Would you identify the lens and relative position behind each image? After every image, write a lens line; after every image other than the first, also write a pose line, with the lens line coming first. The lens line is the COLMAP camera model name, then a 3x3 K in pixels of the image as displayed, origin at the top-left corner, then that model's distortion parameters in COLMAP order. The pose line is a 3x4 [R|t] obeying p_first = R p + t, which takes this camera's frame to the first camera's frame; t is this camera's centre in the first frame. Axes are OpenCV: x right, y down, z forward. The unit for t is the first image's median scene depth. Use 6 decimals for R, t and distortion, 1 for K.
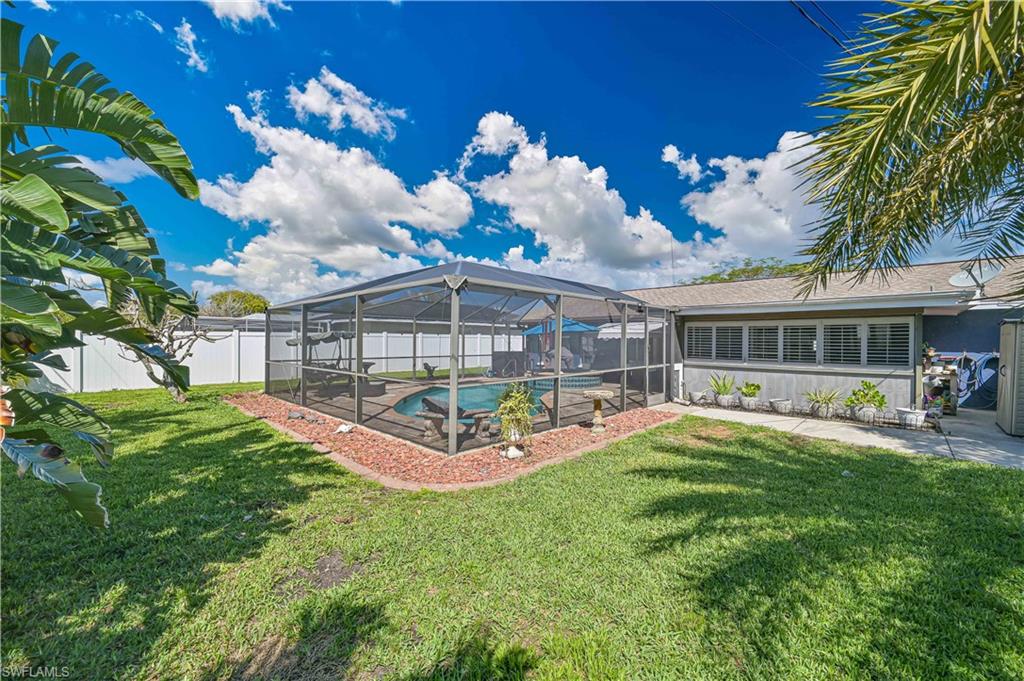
lens RADIAL K [[402.9, 0, 508.5], [0, 402.9, 340.6], [0, 0, 1]] dist [-0.002961, 0.000397]
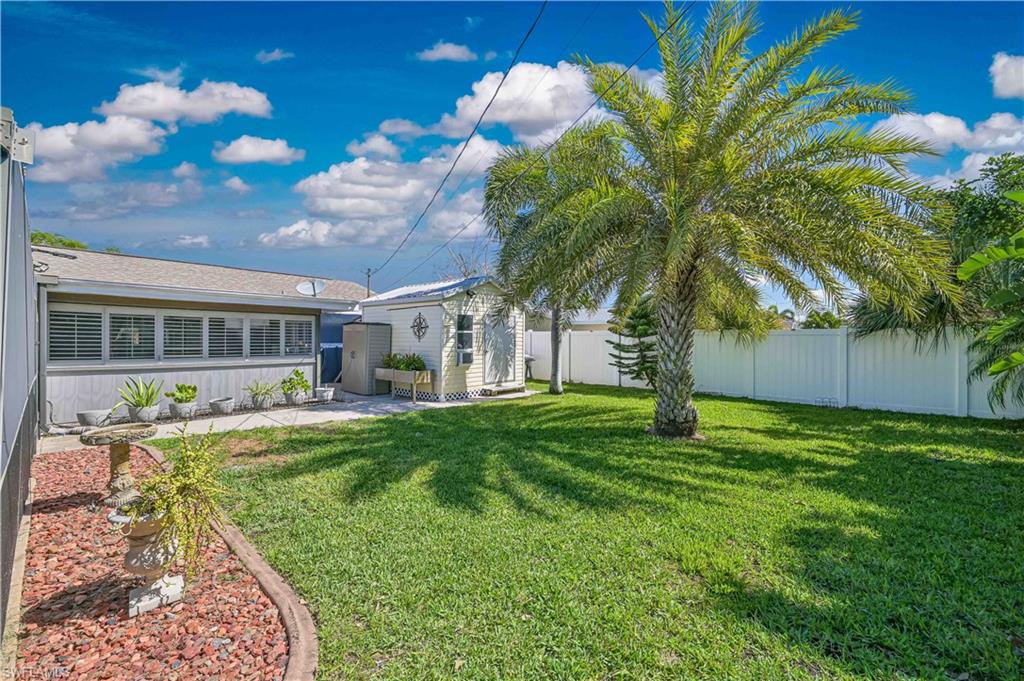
lens RADIAL K [[402.9, 0, 517.9], [0, 402.9, 340.8], [0, 0, 1]] dist [-0.002961, 0.000397]
pose [[-0.067175, -0.012457, 0.997663, -0.309406], [-0.007794, 0.999898, 0.011960, -0.001355], [-0.997711, -0.006973, -0.067265, 0.442991]]
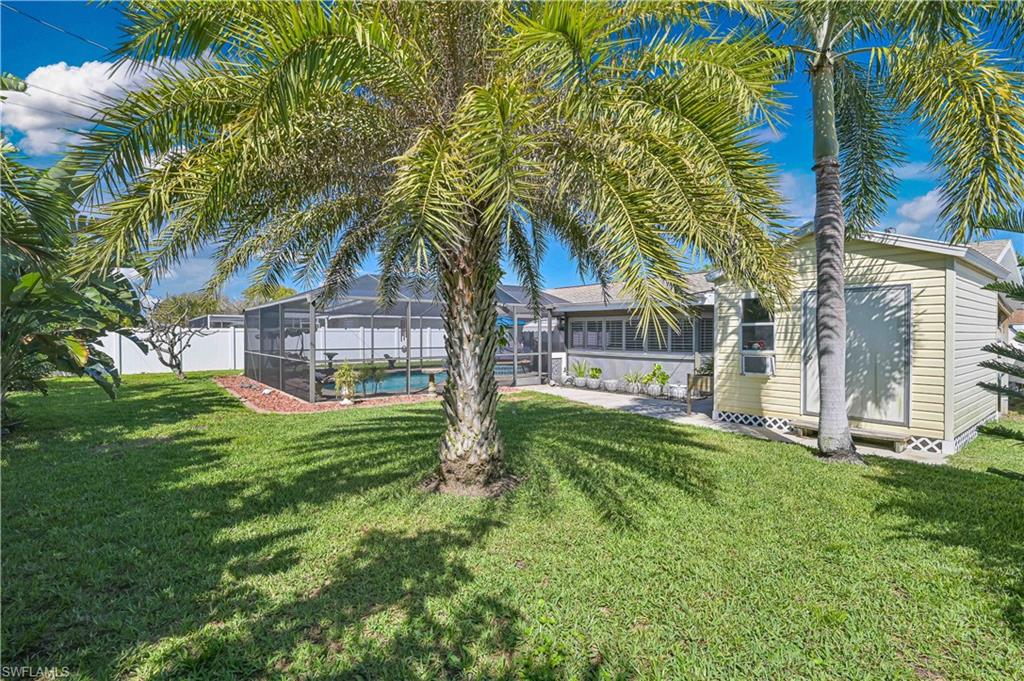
lens RADIAL K [[473.5, 0, 510.1], [0, 473.5, 338.0], [0, 0, 1]] dist [0.001575, 0.000138]
pose [[0.990125, -0.004751, -0.140104, 0.644002], [0.005518, 0.999972, 0.005084, 0.007883], [0.140075, -0.005807, 0.990124, -0.554232]]
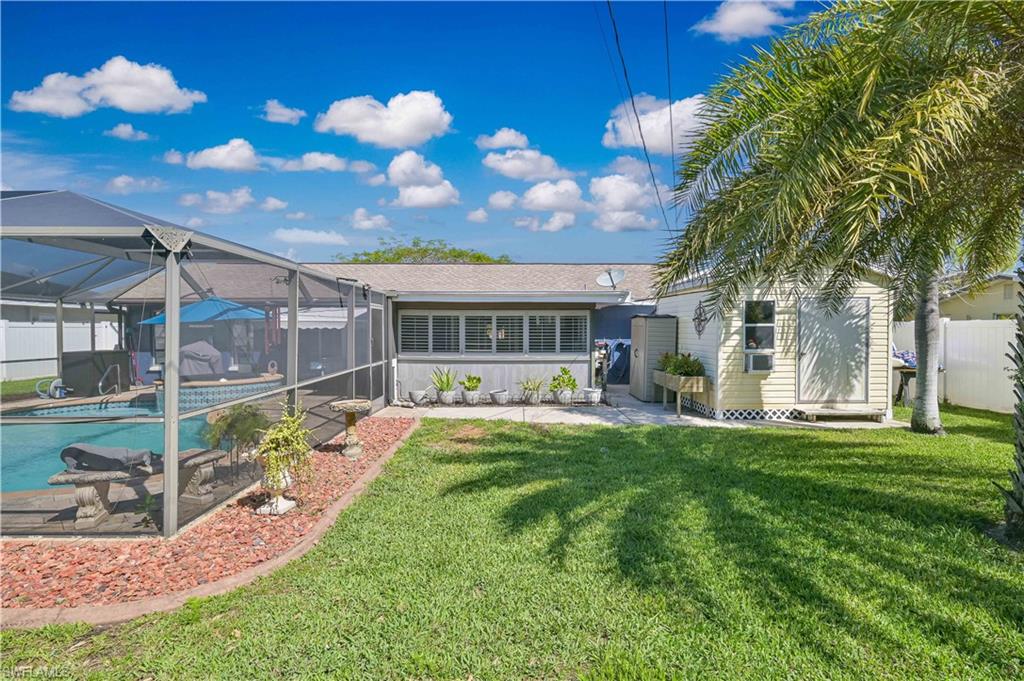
lens RADIAL K [[515.2, 0, 516.6], [0, 515.2, 337.2], [0, 0, 1]] dist [-0.002420, 0.000040]
pose [[0.706843, -0.017287, 0.707159, -0.213696], [0.004716, 0.999794, 0.019727, -0.011517], [-0.707355, -0.010609, 0.706779, 0.081816]]
